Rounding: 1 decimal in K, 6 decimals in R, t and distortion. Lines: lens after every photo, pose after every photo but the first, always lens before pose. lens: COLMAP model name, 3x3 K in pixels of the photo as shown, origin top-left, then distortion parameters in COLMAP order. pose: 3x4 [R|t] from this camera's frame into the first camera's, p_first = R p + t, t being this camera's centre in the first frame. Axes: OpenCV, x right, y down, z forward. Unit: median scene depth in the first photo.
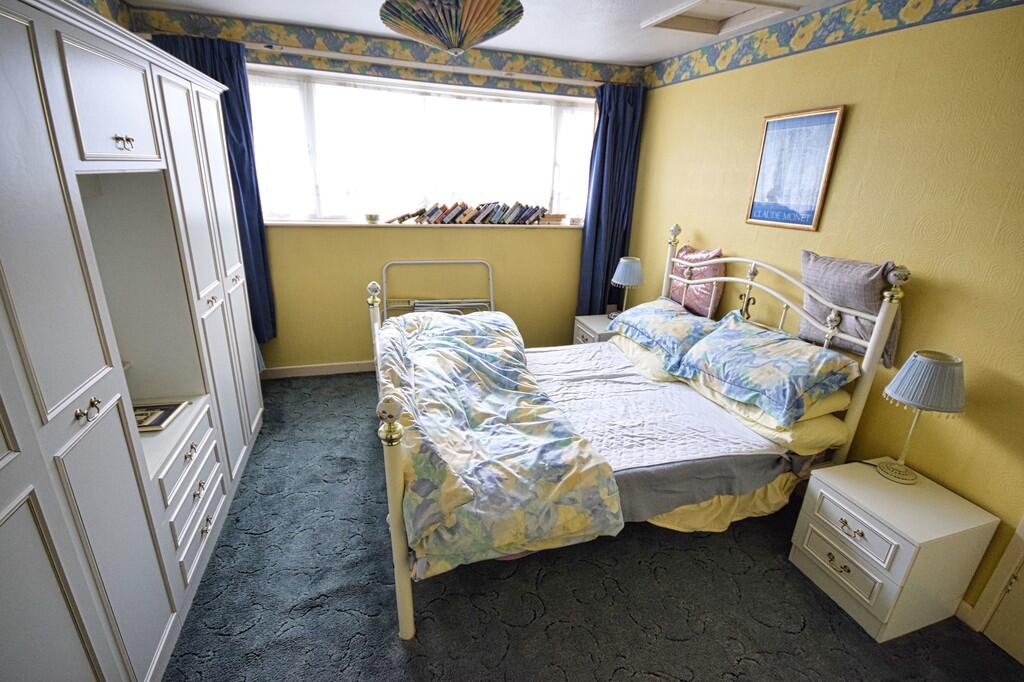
lens RADIAL K [[468.9, 0, 512.0], [0, 468.9, 341.0], [0, 0, 1]] dist [-0.001297, -0.000026]
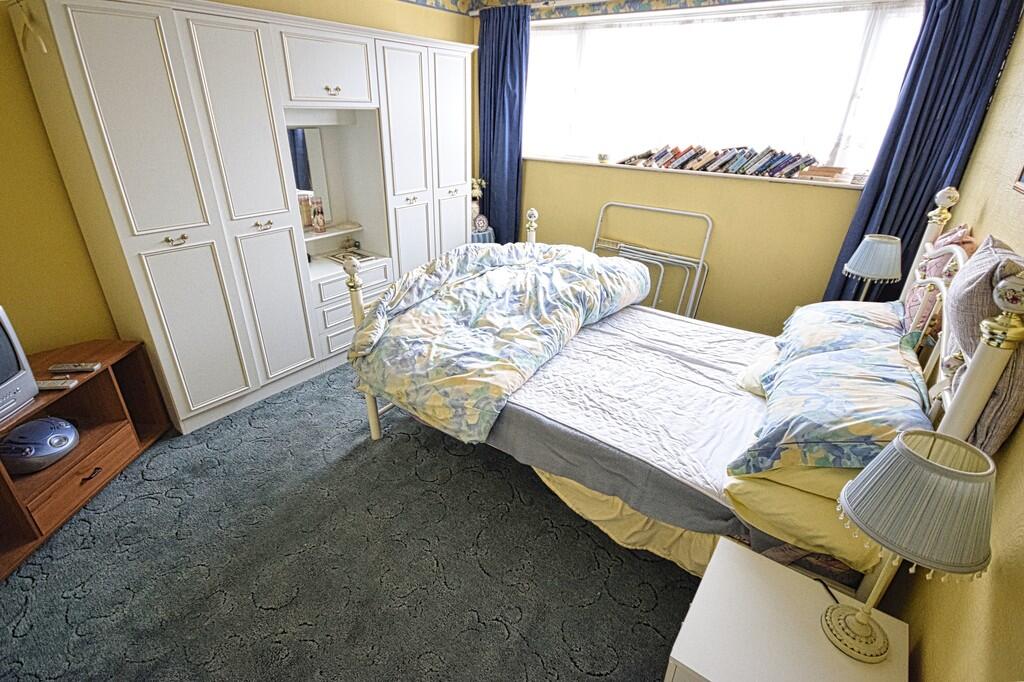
lens RADIAL K [[483.8, 0, 497.3], [0, 483.8, 342.4], [0, 0, 1]] dist [0.004867, -0.000027]
pose [[0.583741, 0.328046, -0.742720, 0.638896], [-0.271384, 0.940967, 0.202315, -0.033301], [0.765243, 0.083463, 0.638308, 0.197129]]
